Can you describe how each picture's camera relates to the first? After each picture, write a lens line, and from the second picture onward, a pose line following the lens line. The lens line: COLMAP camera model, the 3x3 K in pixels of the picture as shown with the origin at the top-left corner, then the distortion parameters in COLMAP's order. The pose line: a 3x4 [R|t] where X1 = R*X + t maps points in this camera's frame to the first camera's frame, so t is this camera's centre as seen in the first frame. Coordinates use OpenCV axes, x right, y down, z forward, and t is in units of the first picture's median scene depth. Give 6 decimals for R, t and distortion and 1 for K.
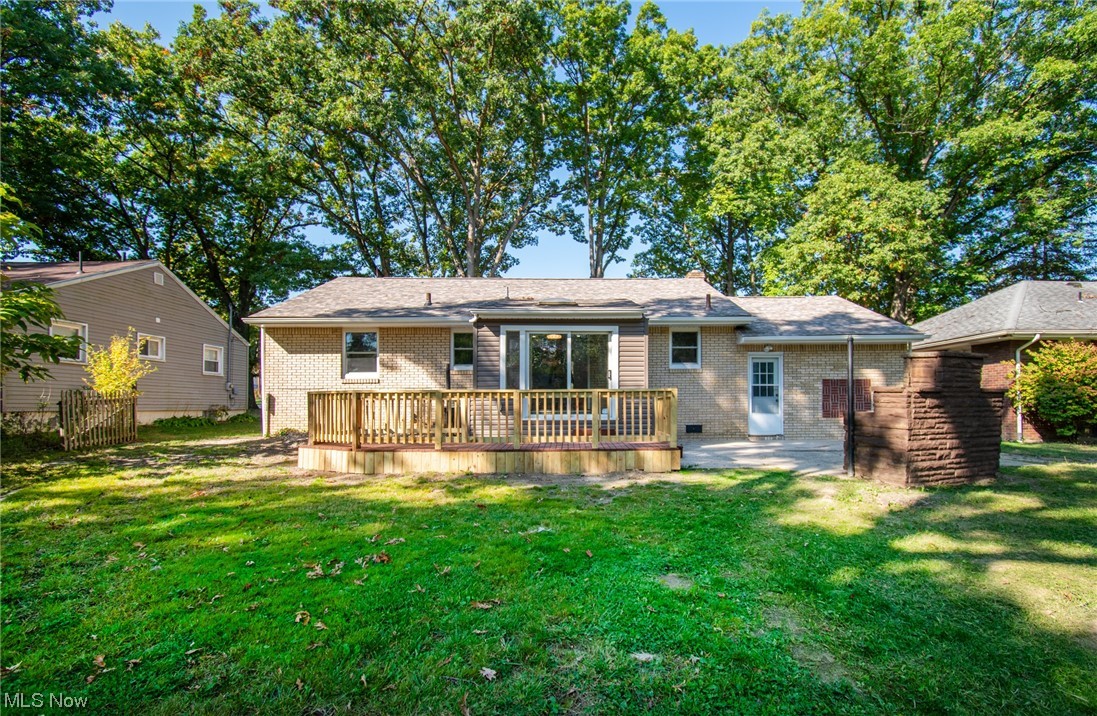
lens RADIAL K [[503.3, 0, 548.9], [0, 503.3, 379.7], [0, 0, 1]] dist [0.000351, -0.000391]
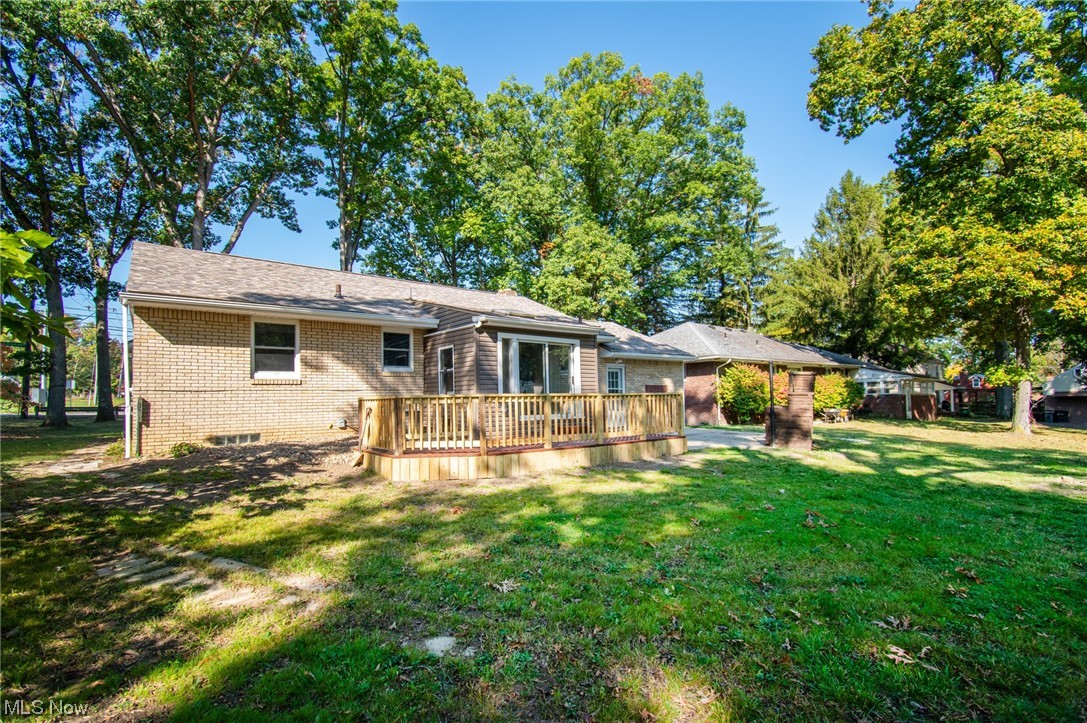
lens RADIAL K [[503.3, 0, 504.9], [0, 503.3, 361.4], [0, 0, 1]] dist [0.021744, -0.021781]
pose [[0.805201, 0.036273, 0.591892, -0.546475], [-0.014748, 0.999044, -0.041162, -0.002147], [-0.592819, 0.024414, 0.804966, 0.099961]]
